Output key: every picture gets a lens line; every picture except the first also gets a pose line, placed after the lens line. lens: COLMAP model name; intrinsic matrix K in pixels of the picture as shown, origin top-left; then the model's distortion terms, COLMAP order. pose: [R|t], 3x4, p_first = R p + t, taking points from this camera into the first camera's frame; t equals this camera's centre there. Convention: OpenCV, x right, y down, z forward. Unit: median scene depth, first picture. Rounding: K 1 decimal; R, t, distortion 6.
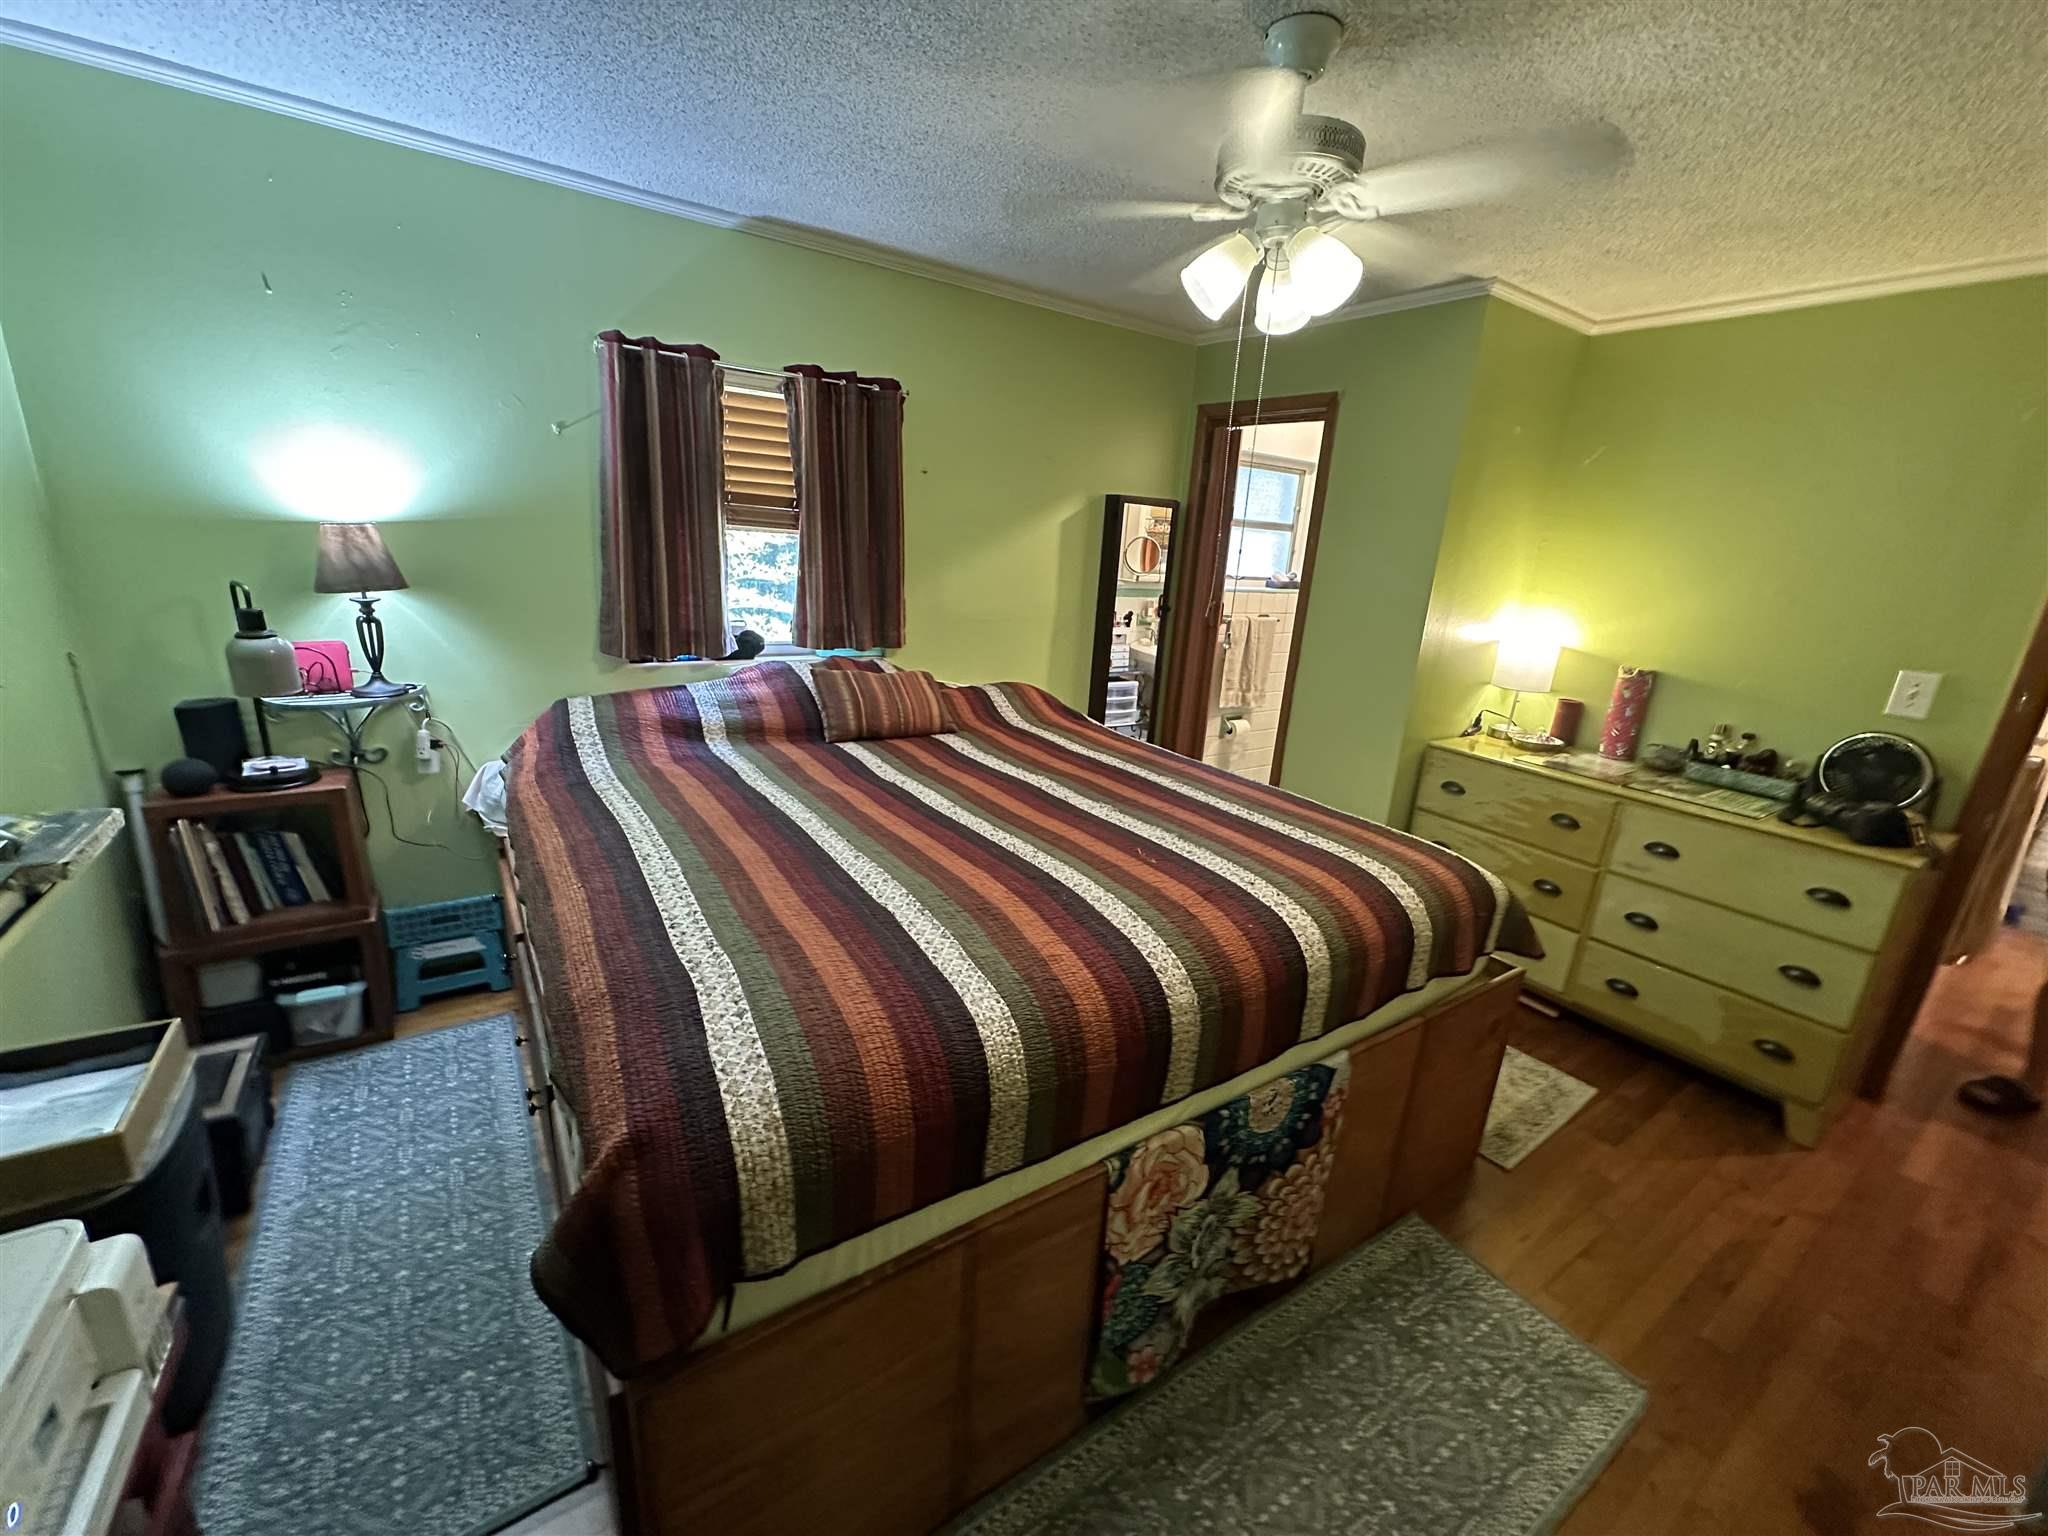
lens RADIAL K [[815.2, 0, 1022.0], [0, 815.2, 768.9], [0, 0, 1]] dist [-0.000623, -0.000094]
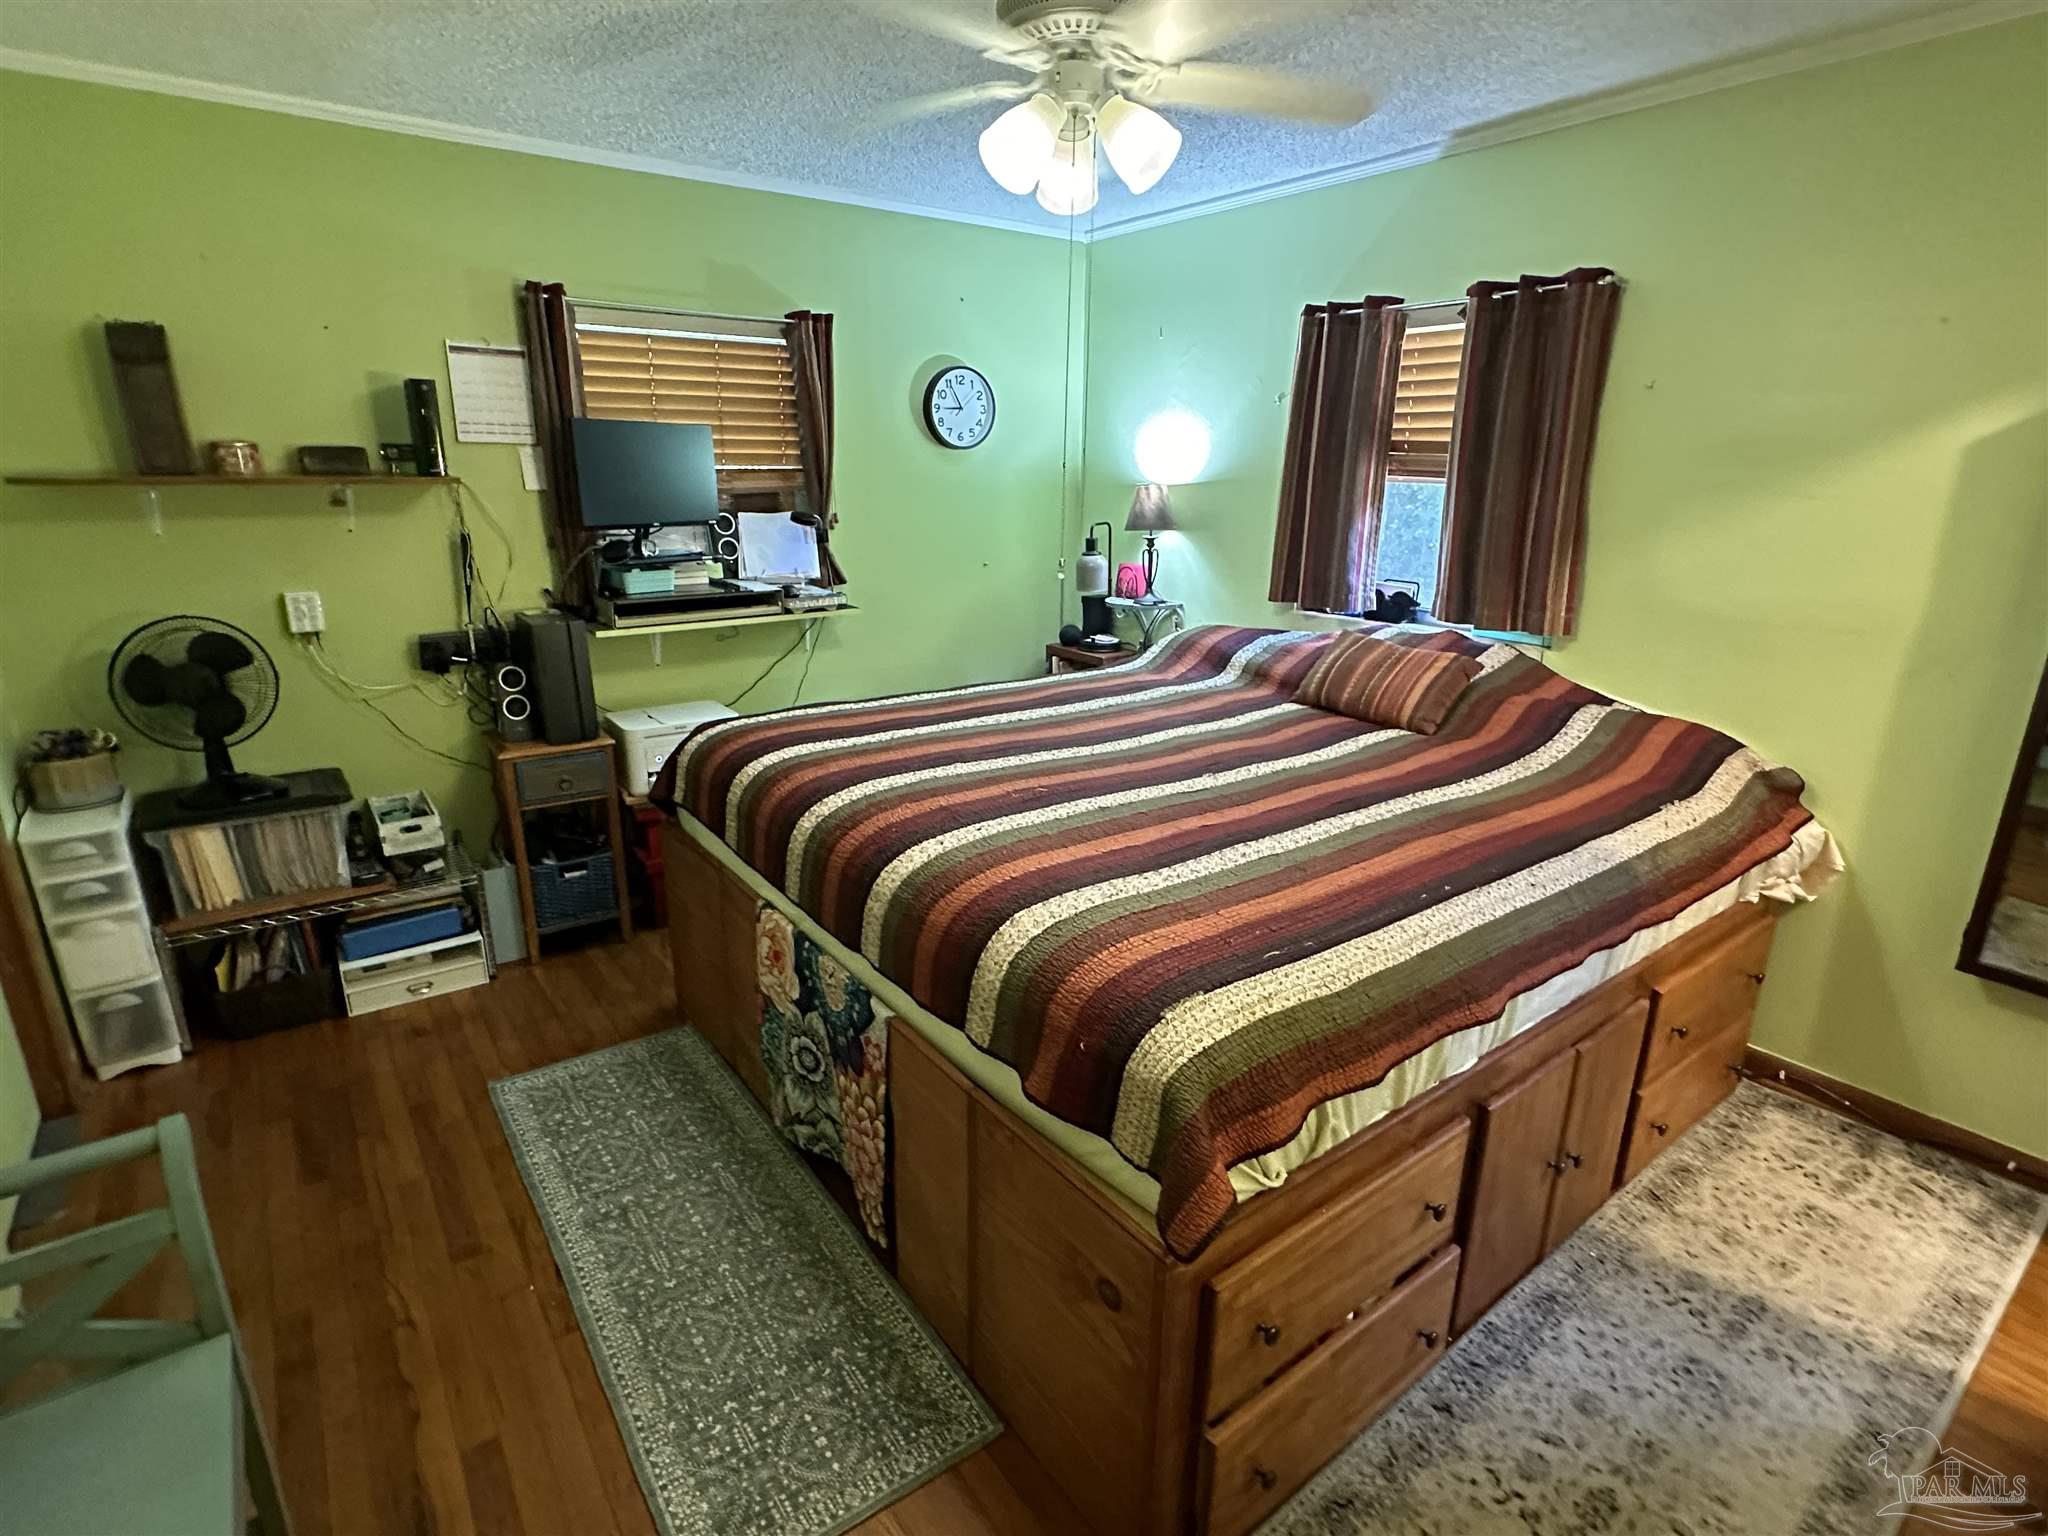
lens RADIAL K [[1025.1, 0, 1025.9], [0, 1025.1, 774.6], [0, 0, 1]] dist [-0.003343, 0.000576]
pose [[0.045257, 0.231275, -0.971835, 0.929780], [-0.286020, 0.935105, 0.209215, -0.114211], [0.957154, 0.268496, 0.108470, 0.614760]]
